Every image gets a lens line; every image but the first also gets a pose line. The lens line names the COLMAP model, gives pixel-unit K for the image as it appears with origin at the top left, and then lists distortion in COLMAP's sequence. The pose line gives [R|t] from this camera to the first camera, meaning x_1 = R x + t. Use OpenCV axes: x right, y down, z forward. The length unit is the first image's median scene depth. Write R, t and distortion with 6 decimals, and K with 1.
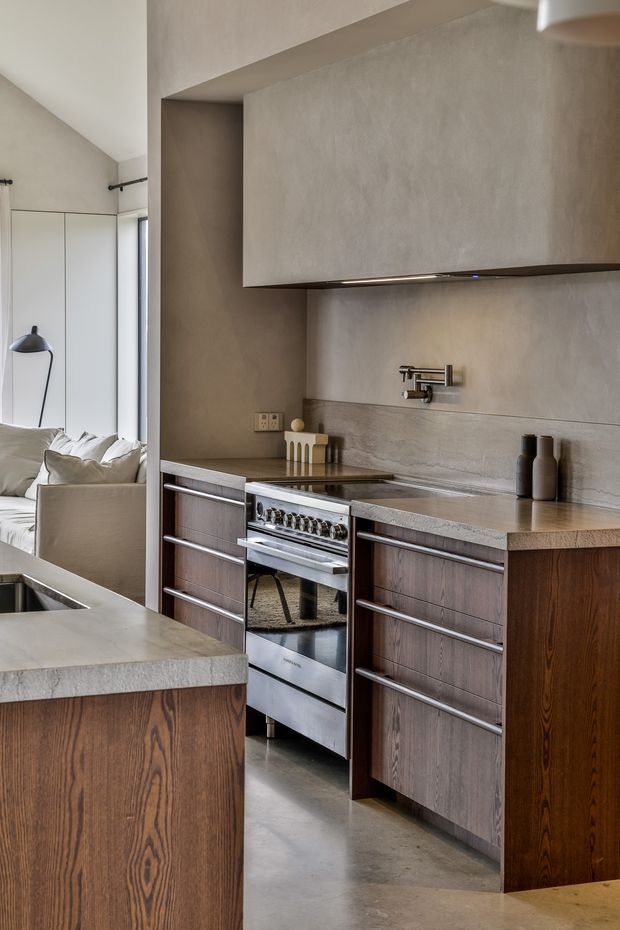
lens RADIAL K [[1715.8, 0, 310.0], [0, 1715.8, 465.0], [0, 0, 1]] dist [0.199227, 0.002840]
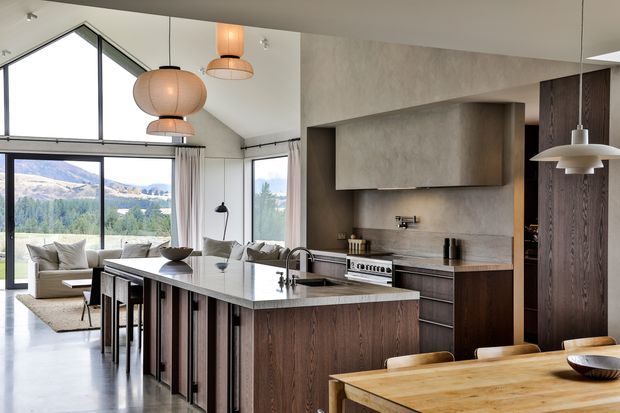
lens RADIAL K [[790.1, 0, 310.0], [0, 790.1, 206.5], [0, 0, 1]] dist [0.075593, 0.008867]
pose [[0.997732, -0.008152, 0.066814, -0.201185], [0.012708, 0.997601, -0.068050, 0.018383], [-0.066099, 0.068745, 0.995442, -0.390447]]
